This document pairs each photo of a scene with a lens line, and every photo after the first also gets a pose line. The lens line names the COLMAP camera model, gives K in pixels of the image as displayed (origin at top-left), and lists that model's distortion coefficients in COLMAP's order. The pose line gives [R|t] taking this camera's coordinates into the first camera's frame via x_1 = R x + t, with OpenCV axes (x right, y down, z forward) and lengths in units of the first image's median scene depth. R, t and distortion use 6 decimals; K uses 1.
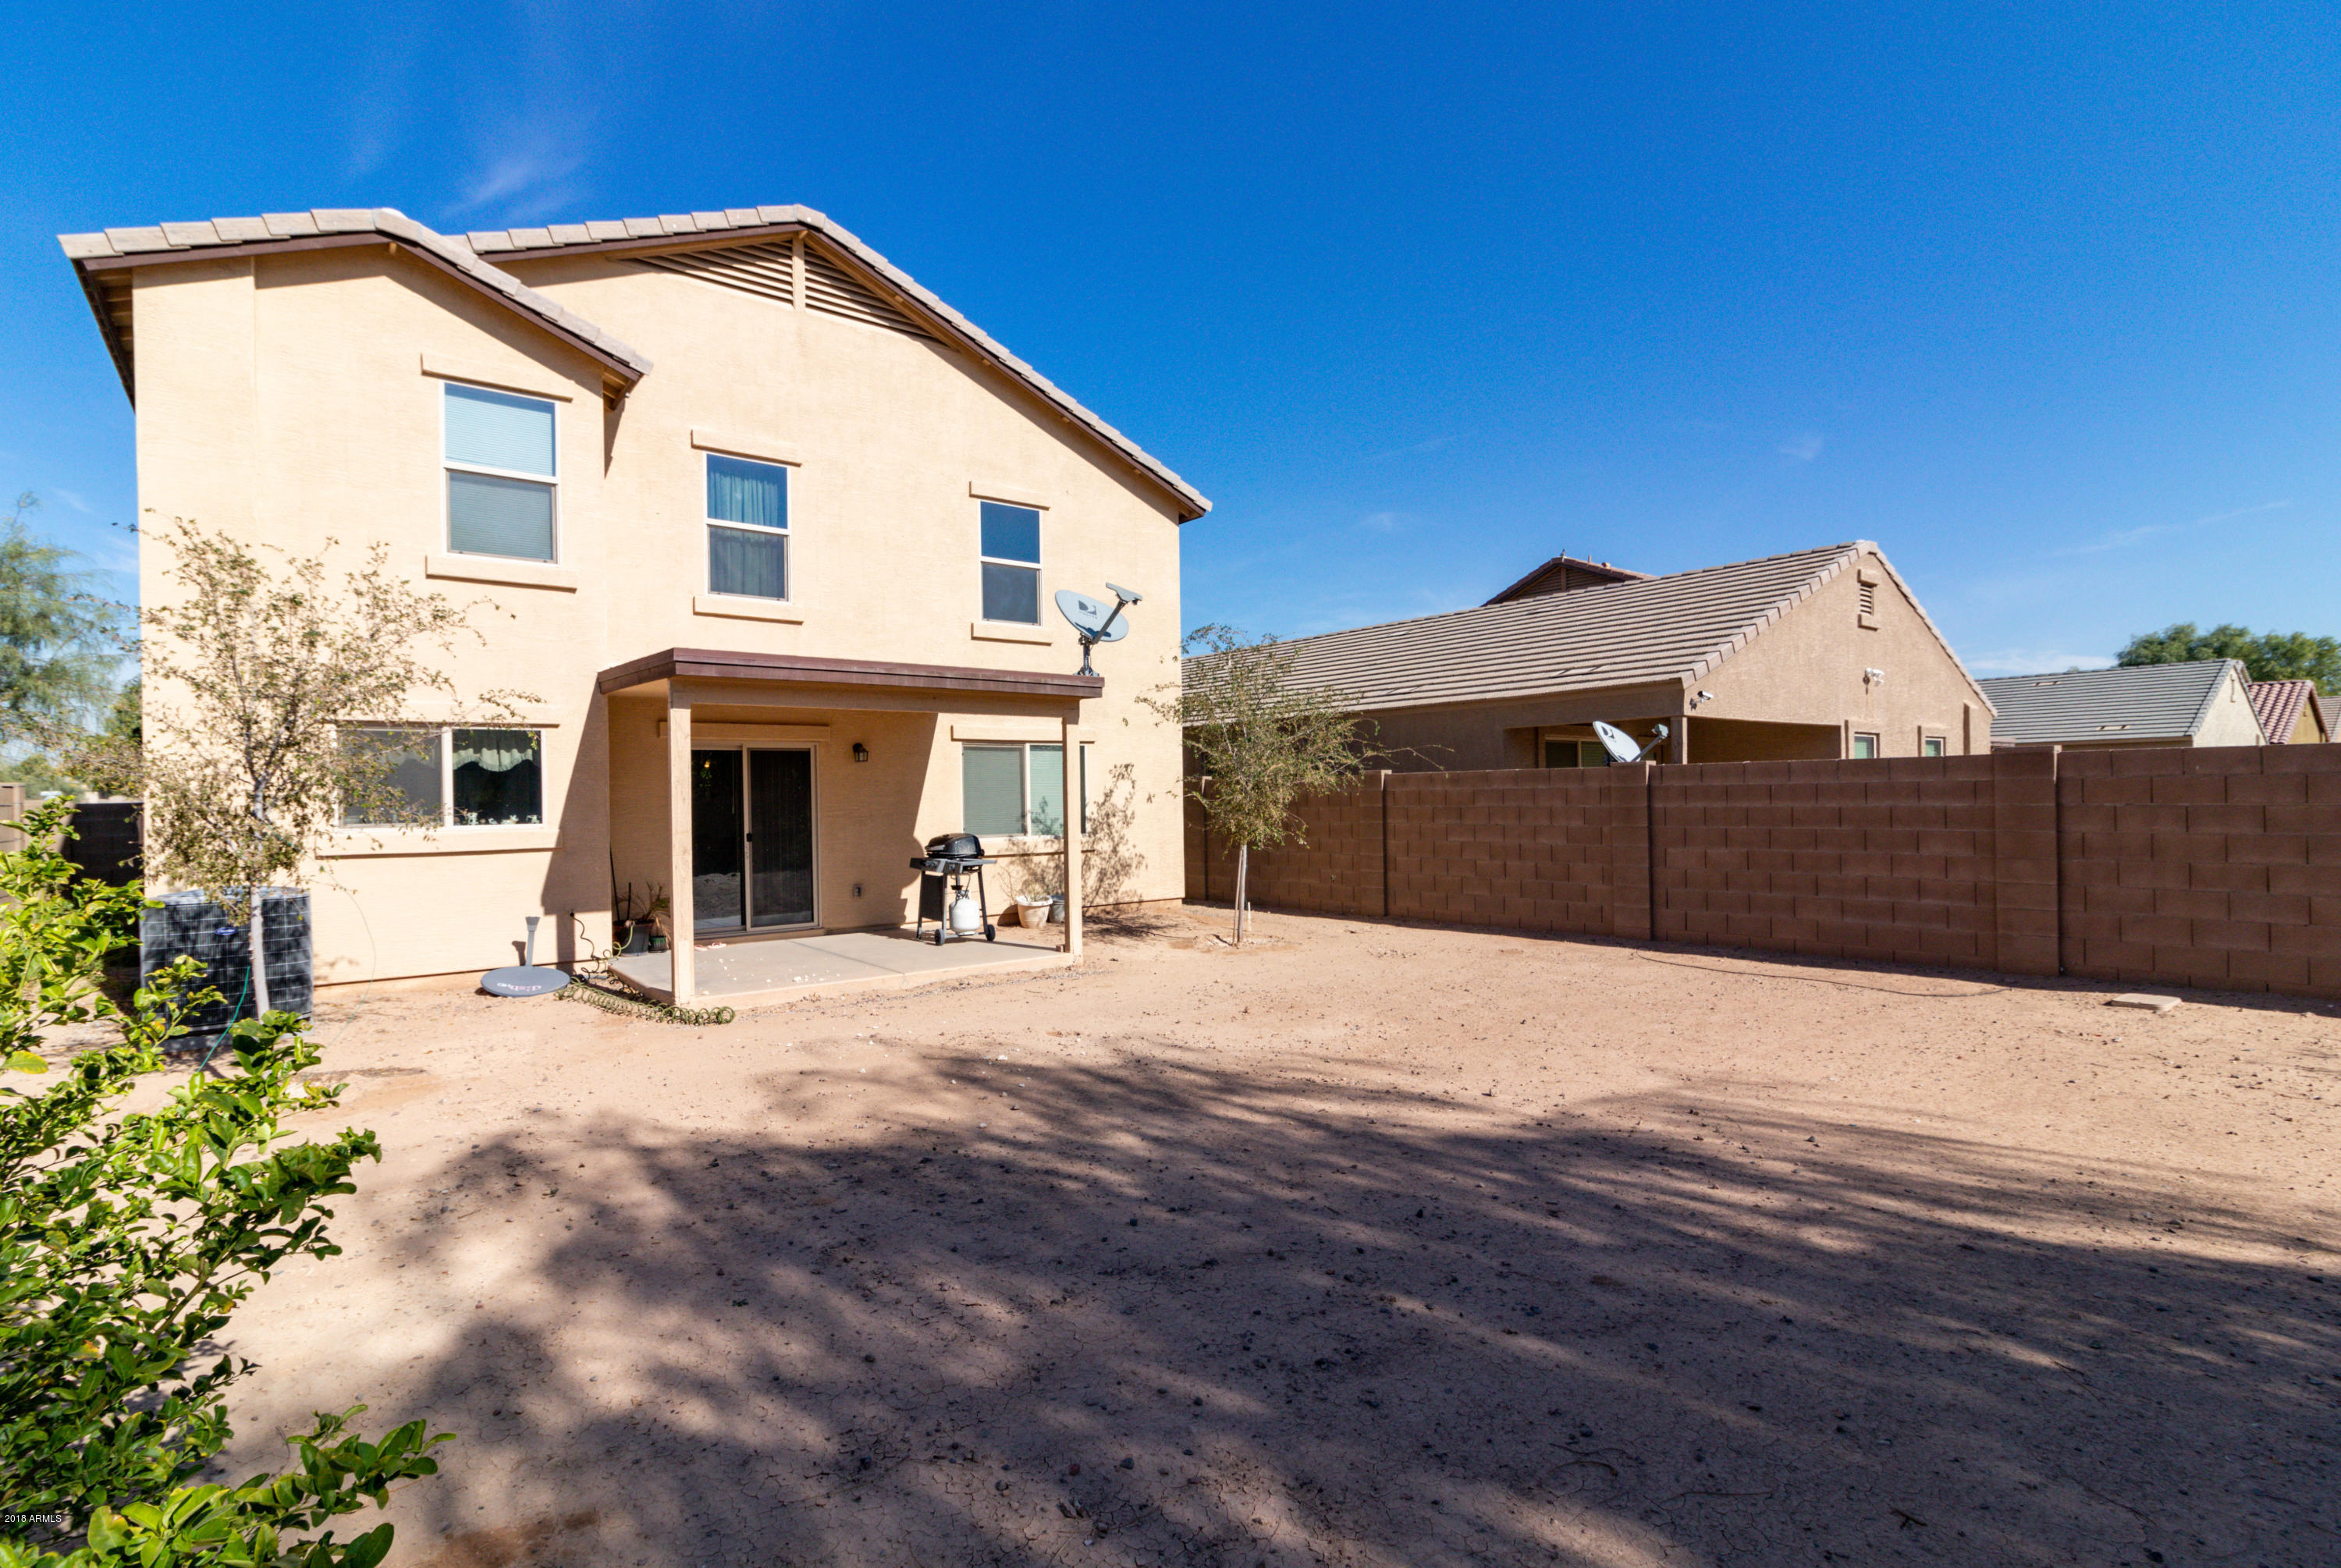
lens RADIAL K [[1093.0, 0, 1155.0], [0, 1093.0, 776.0], [0, 0, 1]] dist [0.001585, 0.000919]
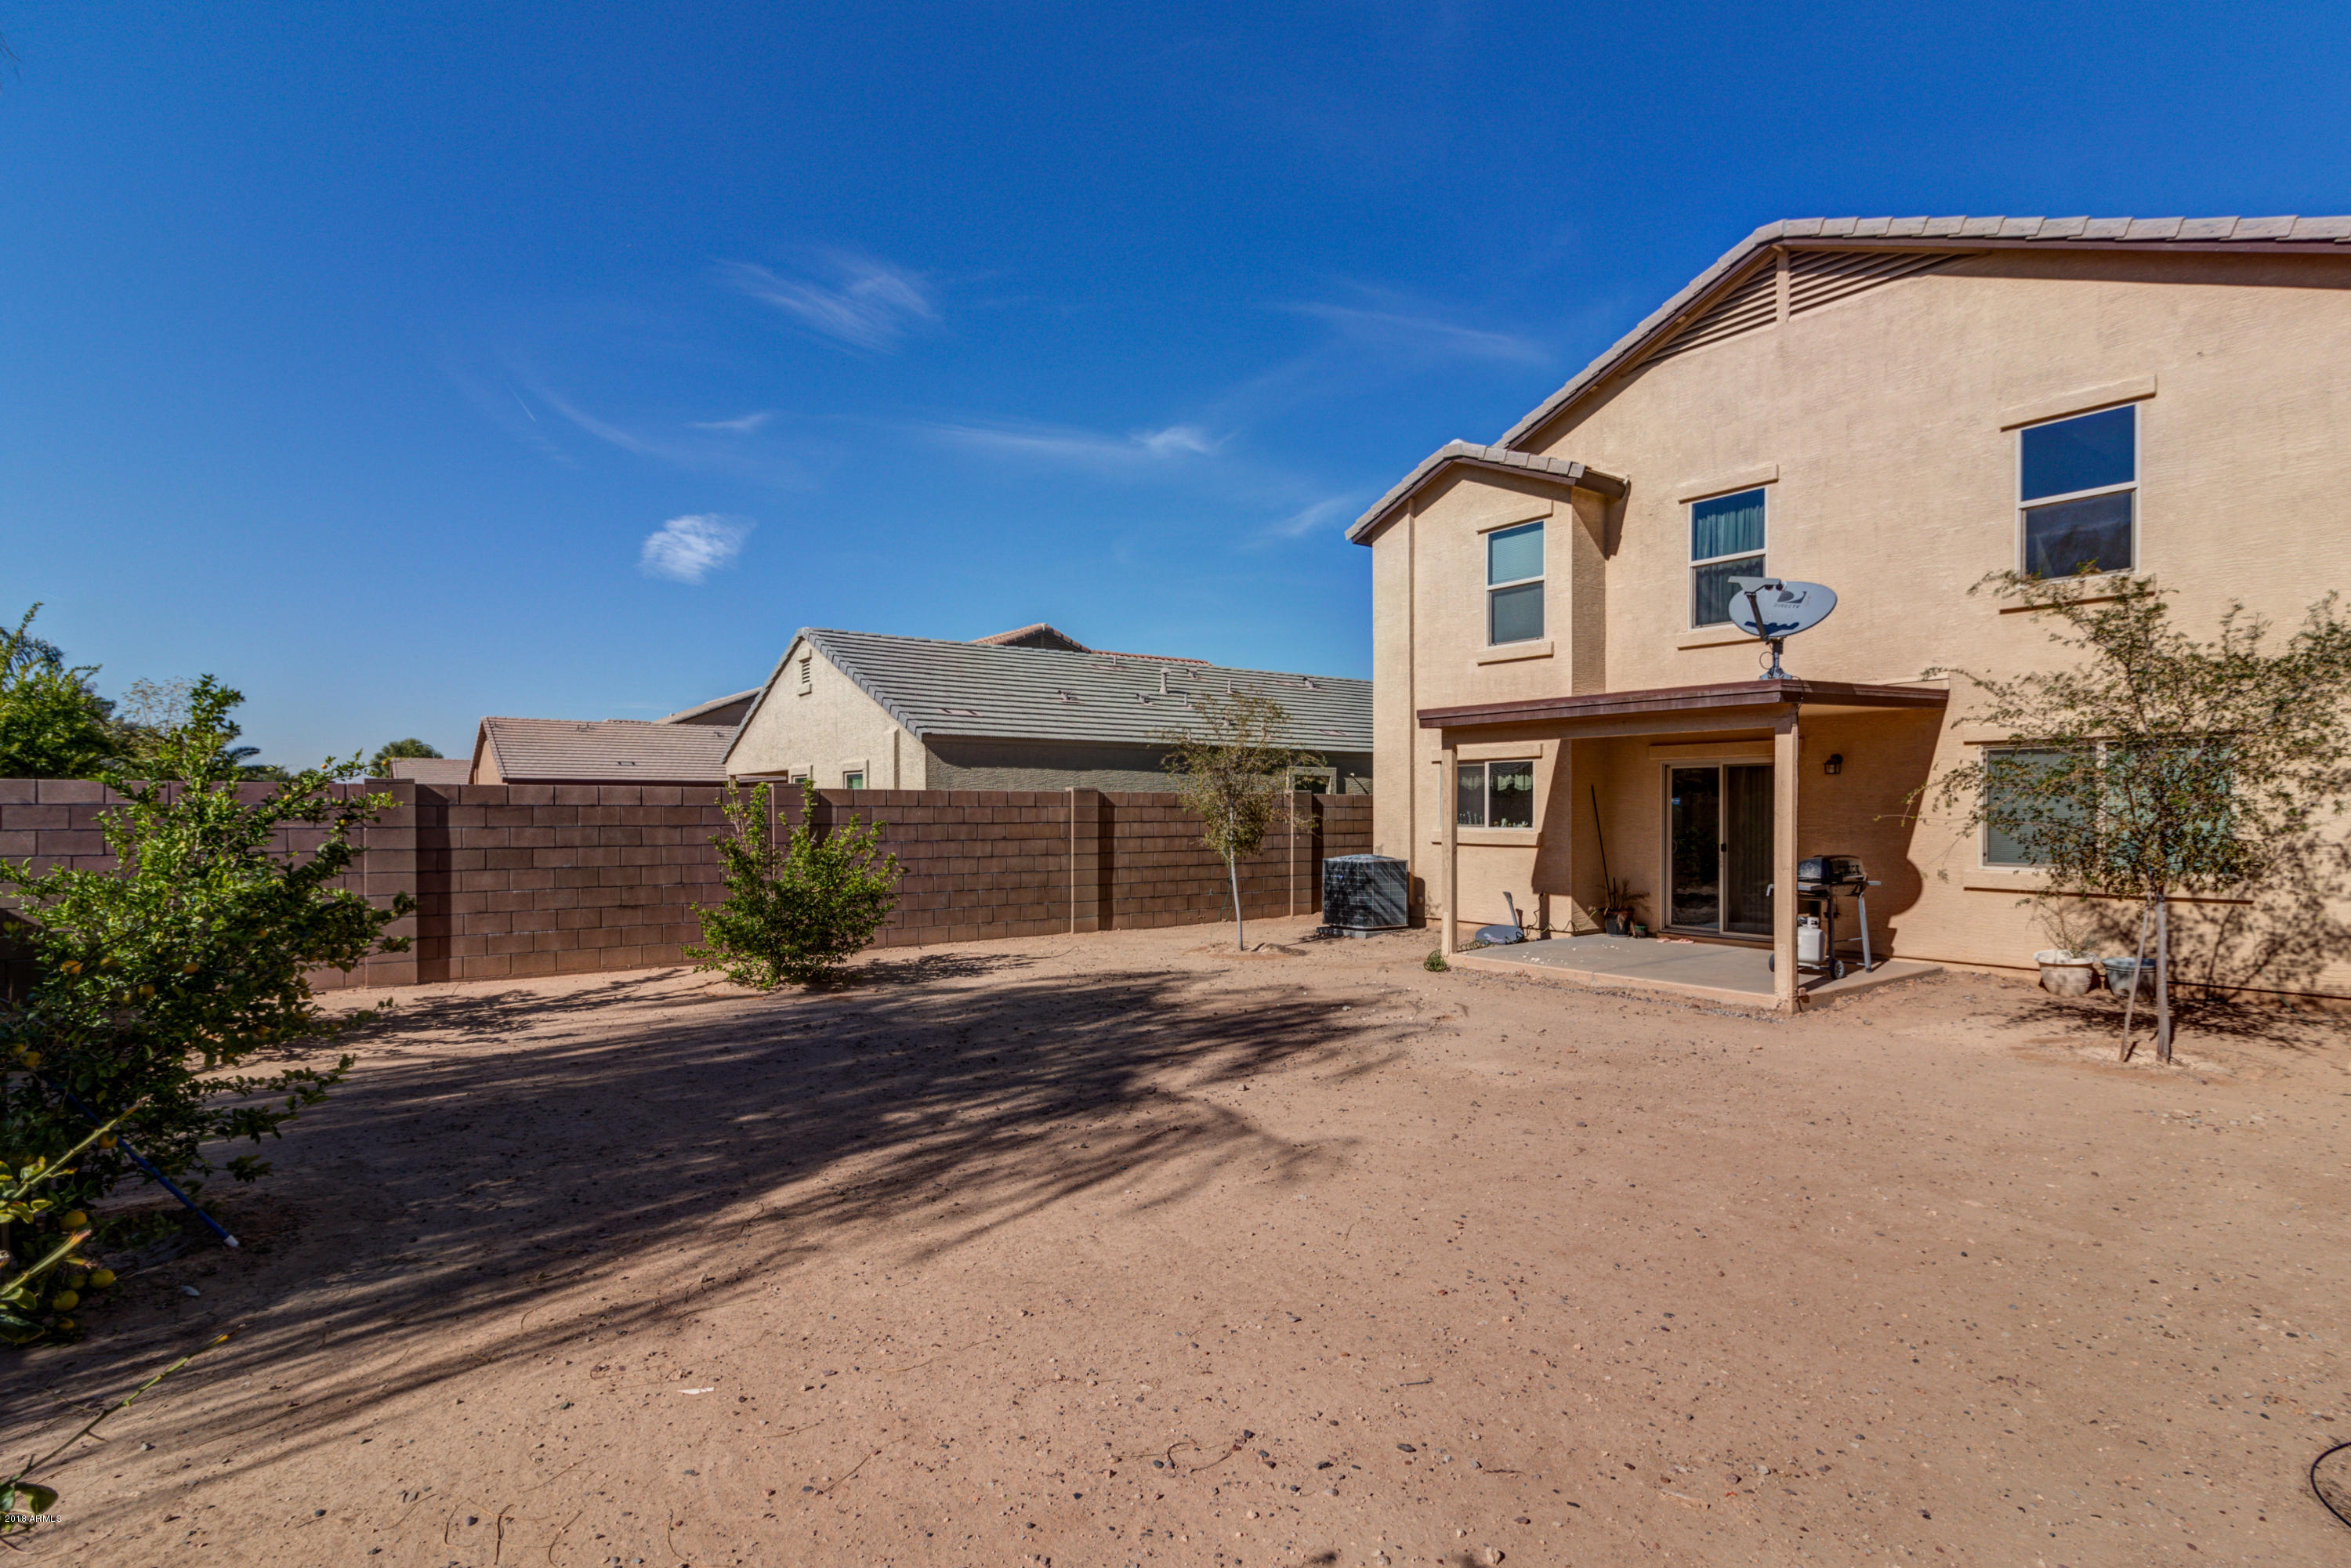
lens RADIAL K [[1097.8, 0, 1159.9], [0, 1097.8, 776.0], [0, 0, 1]] dist [0.001585, 0.000919]
pose [[-0.011336, -0.014030, -0.999837, 1.571486], [0.018916, 0.999720, -0.014243, -0.021278], [0.999757, -0.019074, -0.011068, 1.006642]]
